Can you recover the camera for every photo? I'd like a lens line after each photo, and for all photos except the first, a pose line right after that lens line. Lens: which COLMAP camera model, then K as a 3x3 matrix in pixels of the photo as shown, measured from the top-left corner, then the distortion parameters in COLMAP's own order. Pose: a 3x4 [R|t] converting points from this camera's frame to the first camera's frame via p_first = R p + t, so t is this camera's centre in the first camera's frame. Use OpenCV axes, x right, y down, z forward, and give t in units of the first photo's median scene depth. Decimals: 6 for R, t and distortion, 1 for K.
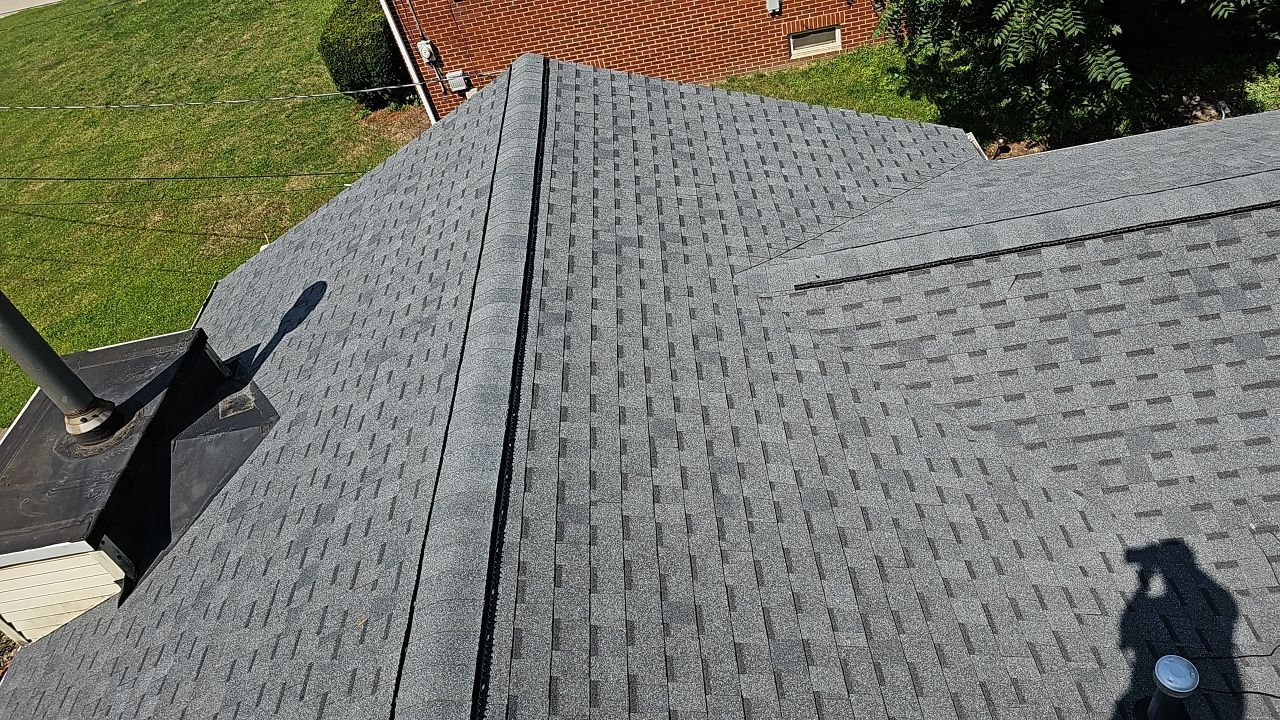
lens RADIAL K [[861.4, 0, 654.0], [0, 861.4, 356.0], [0, 0, 1]] dist [0.086014, -0.096849]
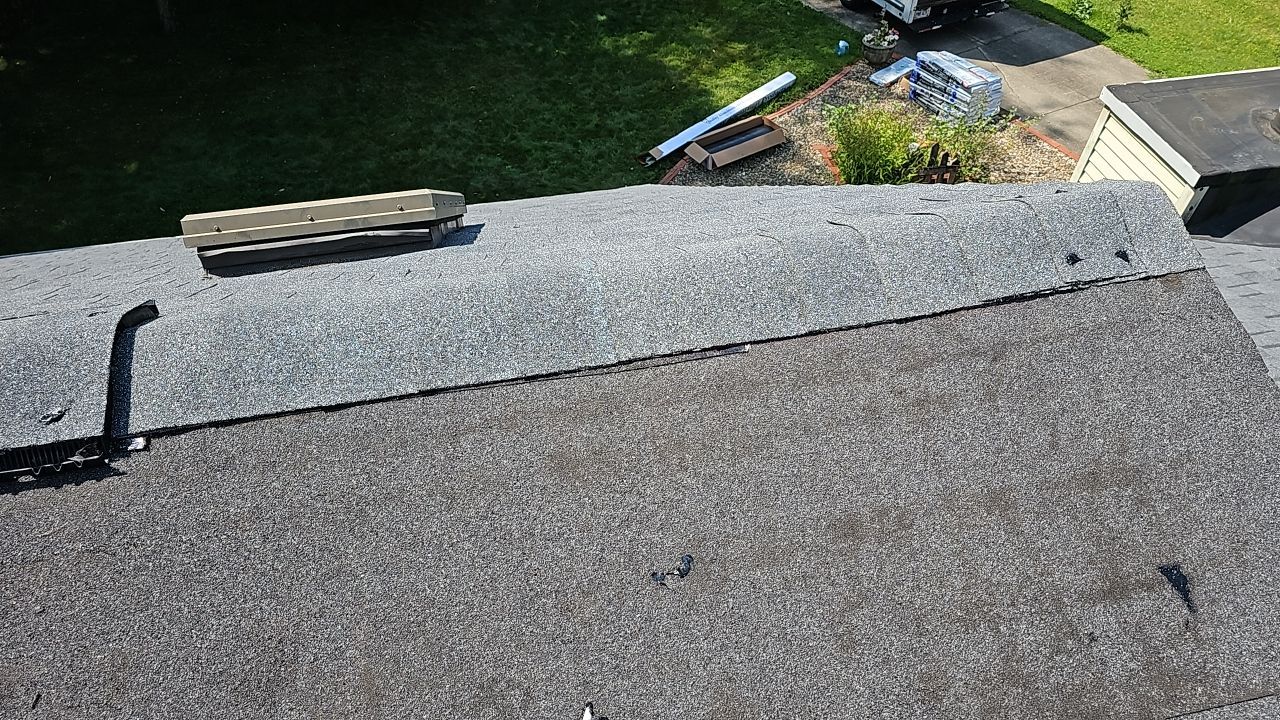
lens RADIAL K [[861.4, 0, 654.0], [0, 861.4, 356.0], [0, 0, 1]] dist [0.086014, -0.096849]
pose [[0.147424, 0.849318, -0.506877, 0.014130], [-0.689299, 0.455750, 0.563169, 0.157082], [0.709319, 0.266366, 0.652622, -0.160987]]
